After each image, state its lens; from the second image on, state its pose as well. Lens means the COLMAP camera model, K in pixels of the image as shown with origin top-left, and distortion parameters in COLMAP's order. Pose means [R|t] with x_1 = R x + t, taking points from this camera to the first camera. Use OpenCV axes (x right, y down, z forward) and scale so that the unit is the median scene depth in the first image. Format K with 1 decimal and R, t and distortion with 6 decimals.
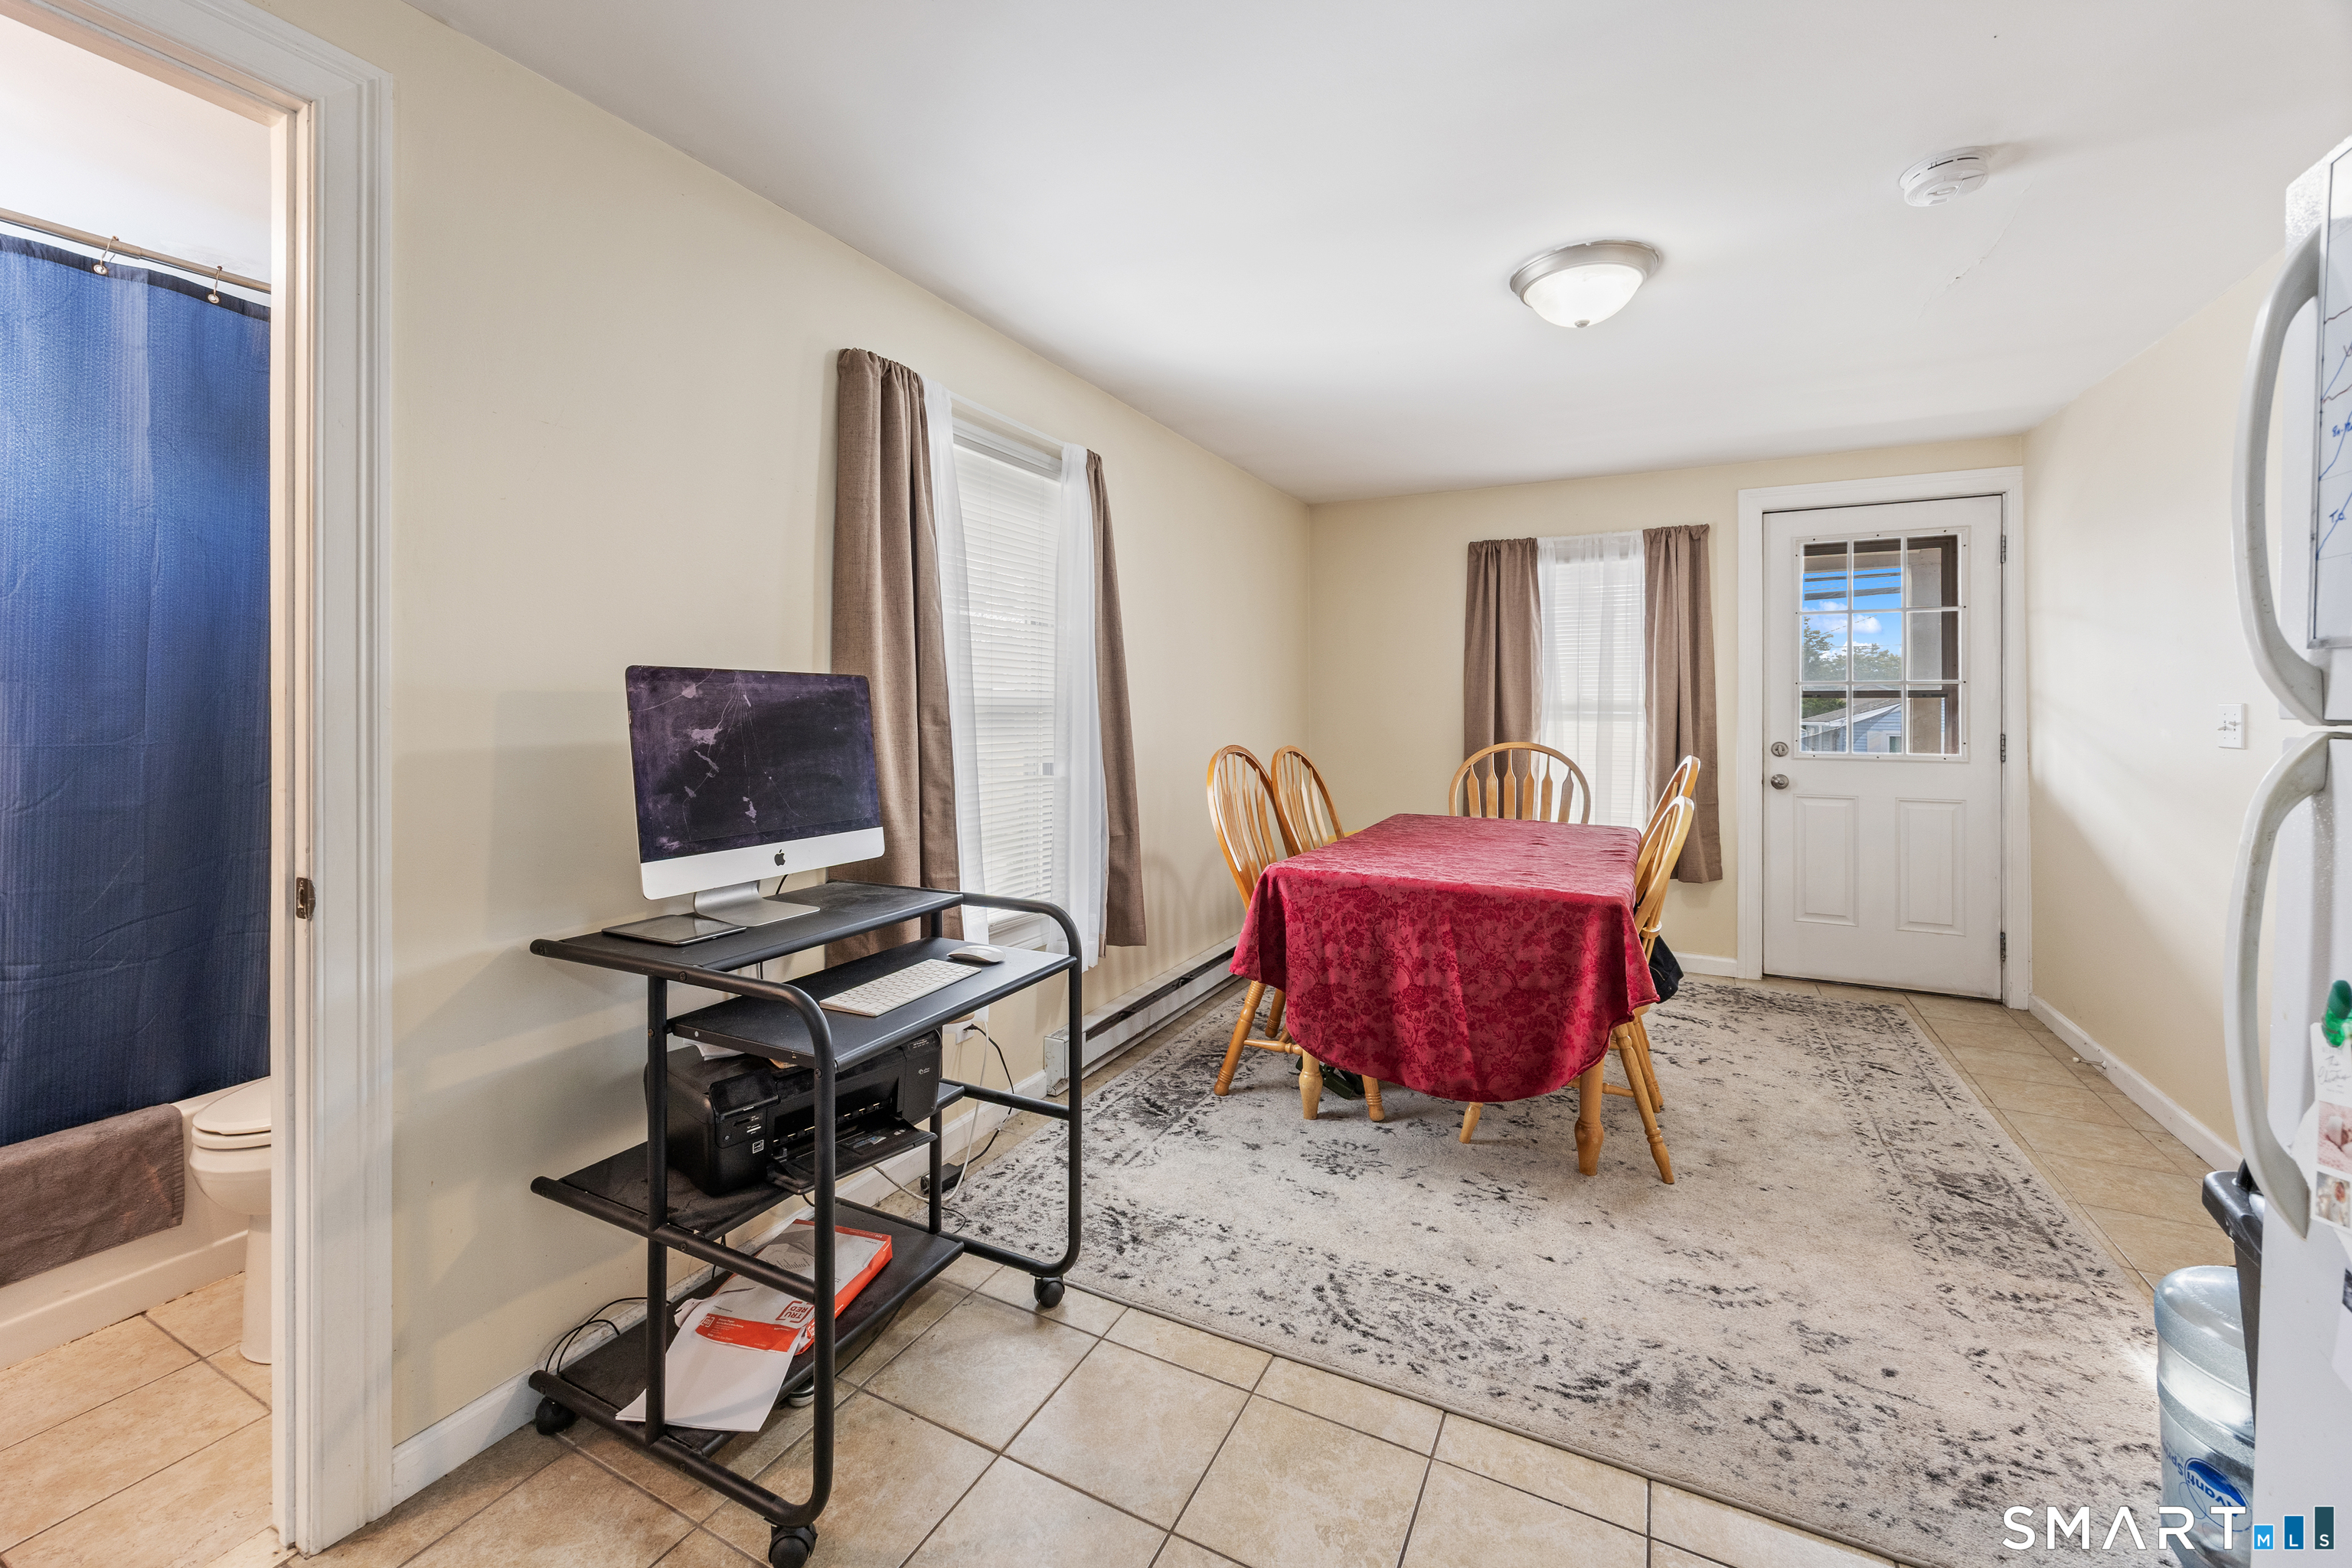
lens RADIAL K [[974.8, 0, 1129.3], [0, 974.8, 712.2], [0, 0, 1]] dist [-0.002935, 0.000239]
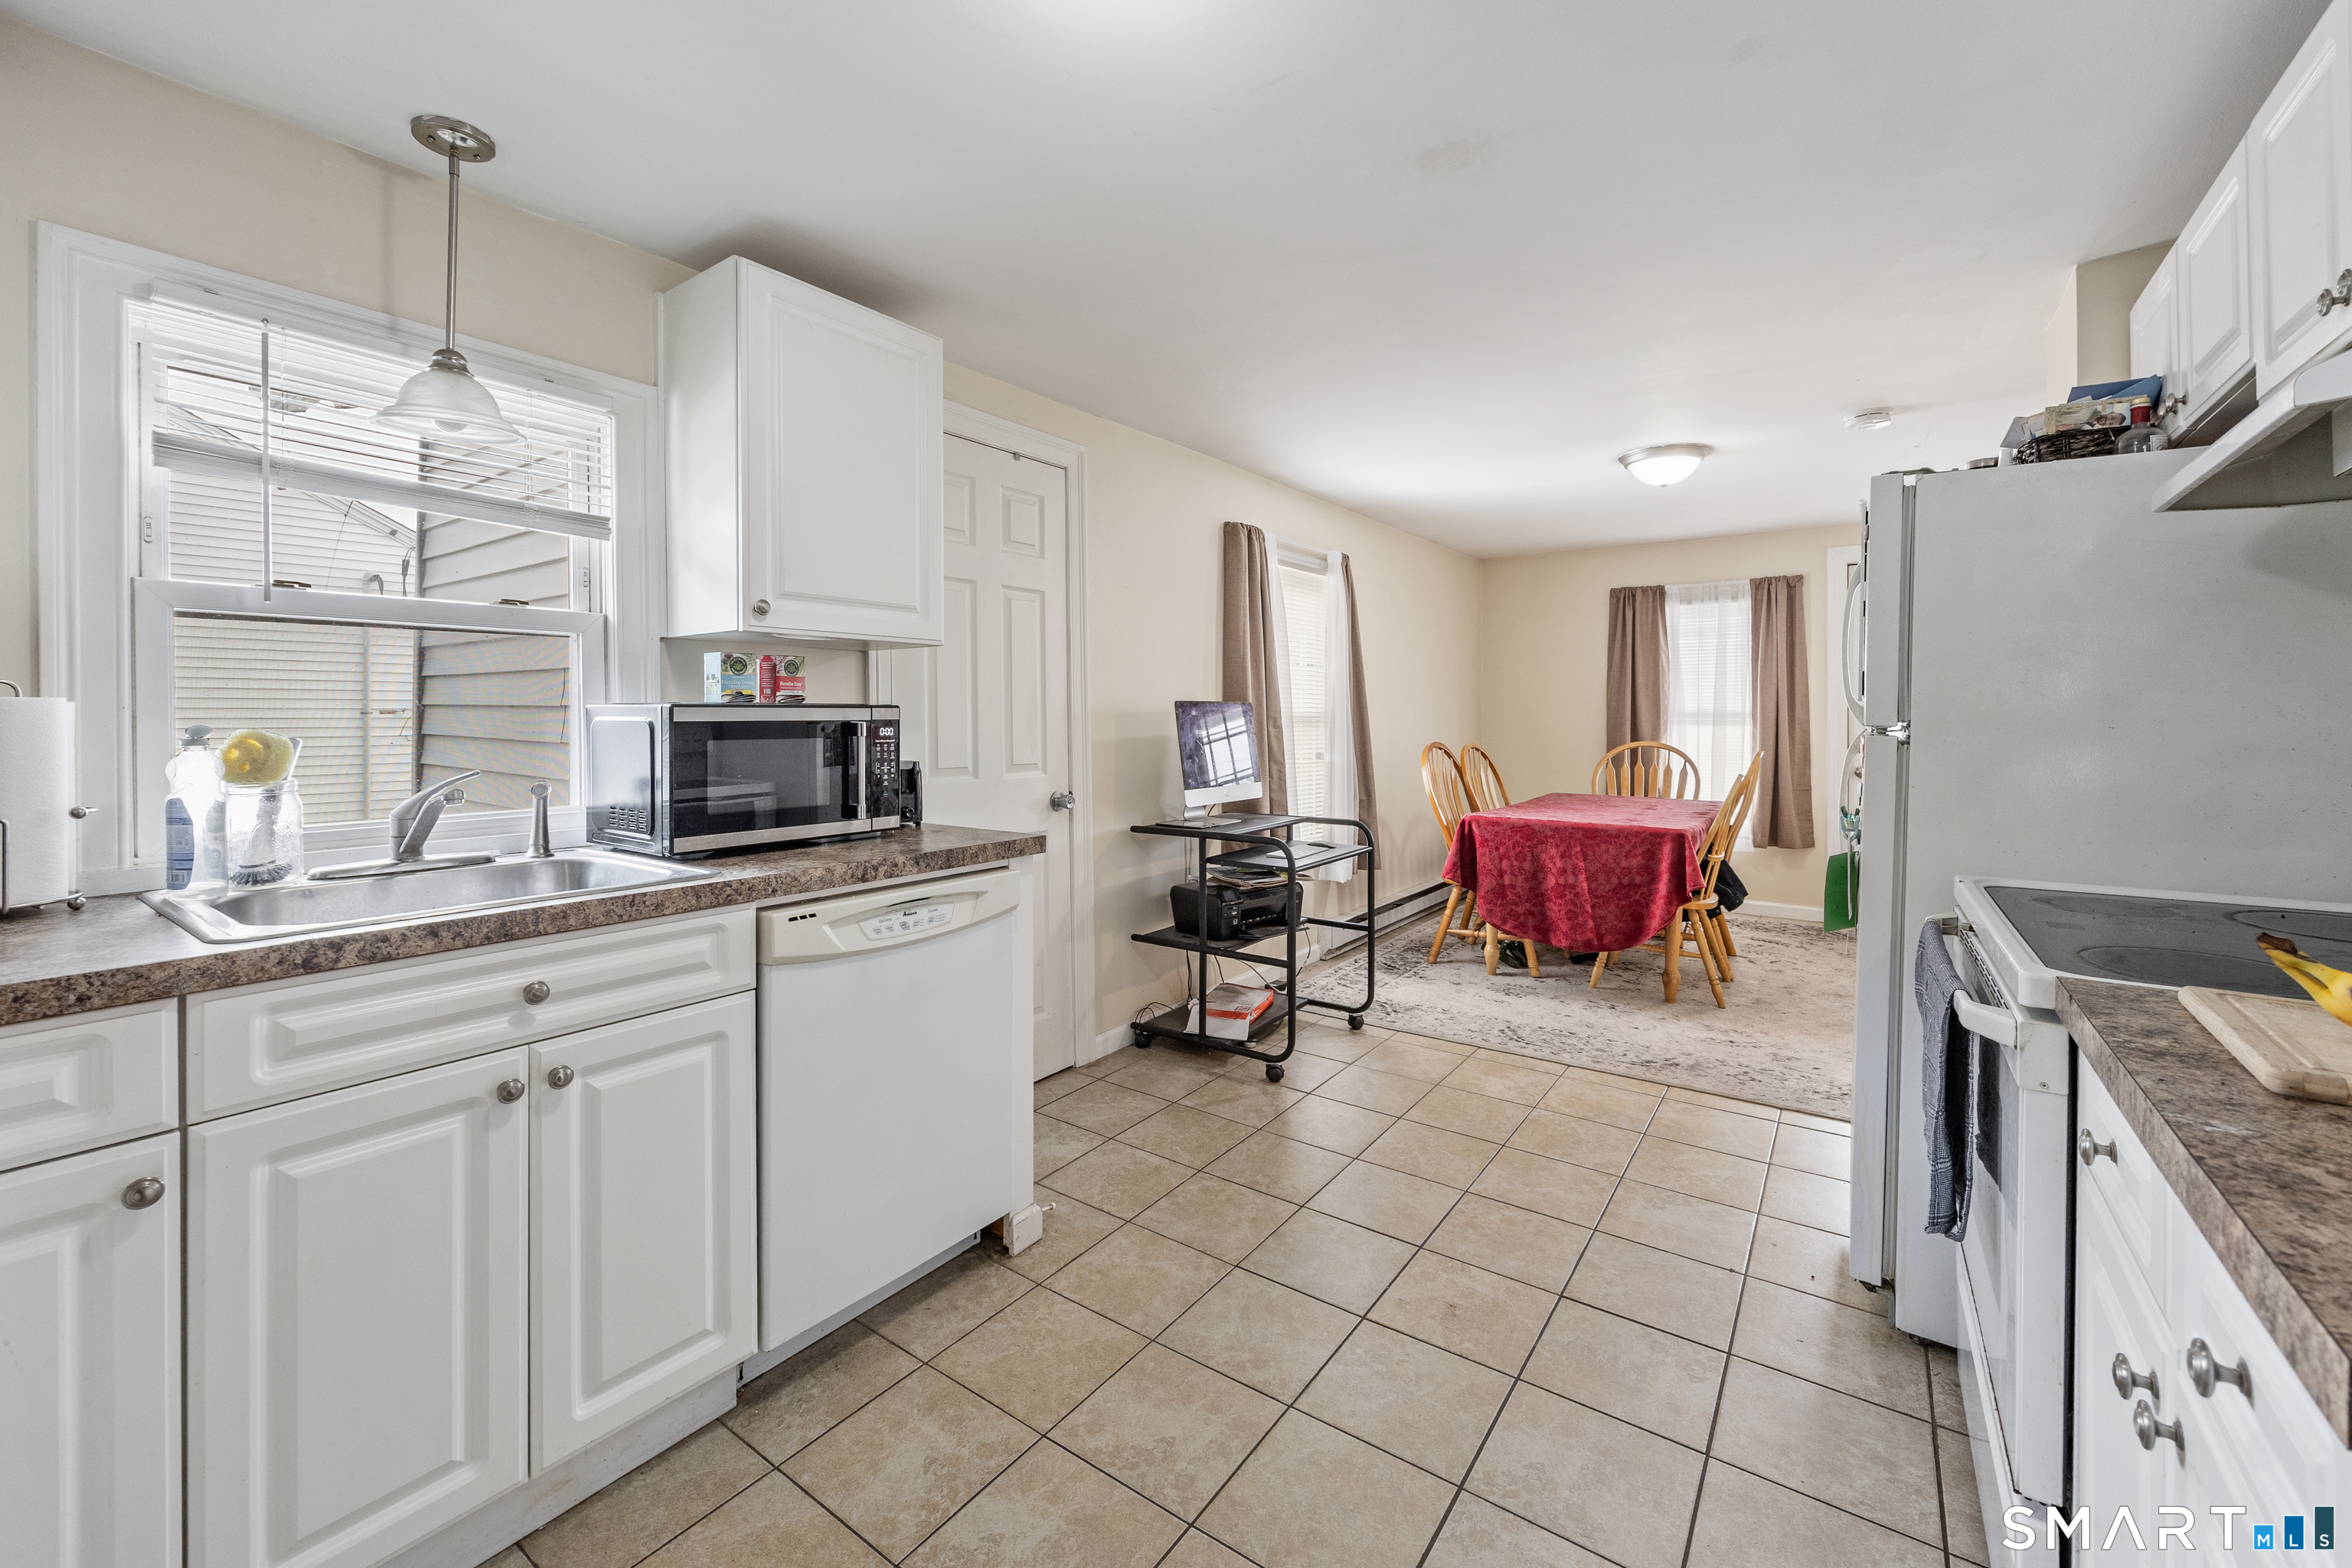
lens RADIAL K [[974.8, 0, 1138.6], [0, 974.8, 719.2], [0, 0, 1]] dist [-0.002935, 0.000239]
pose [[0.989764, -0.001685, -0.142702, -0.184475], [0.002012, 0.999996, 0.002144, -0.007252], [0.142698, -0.002409, 0.989763, -0.771124]]
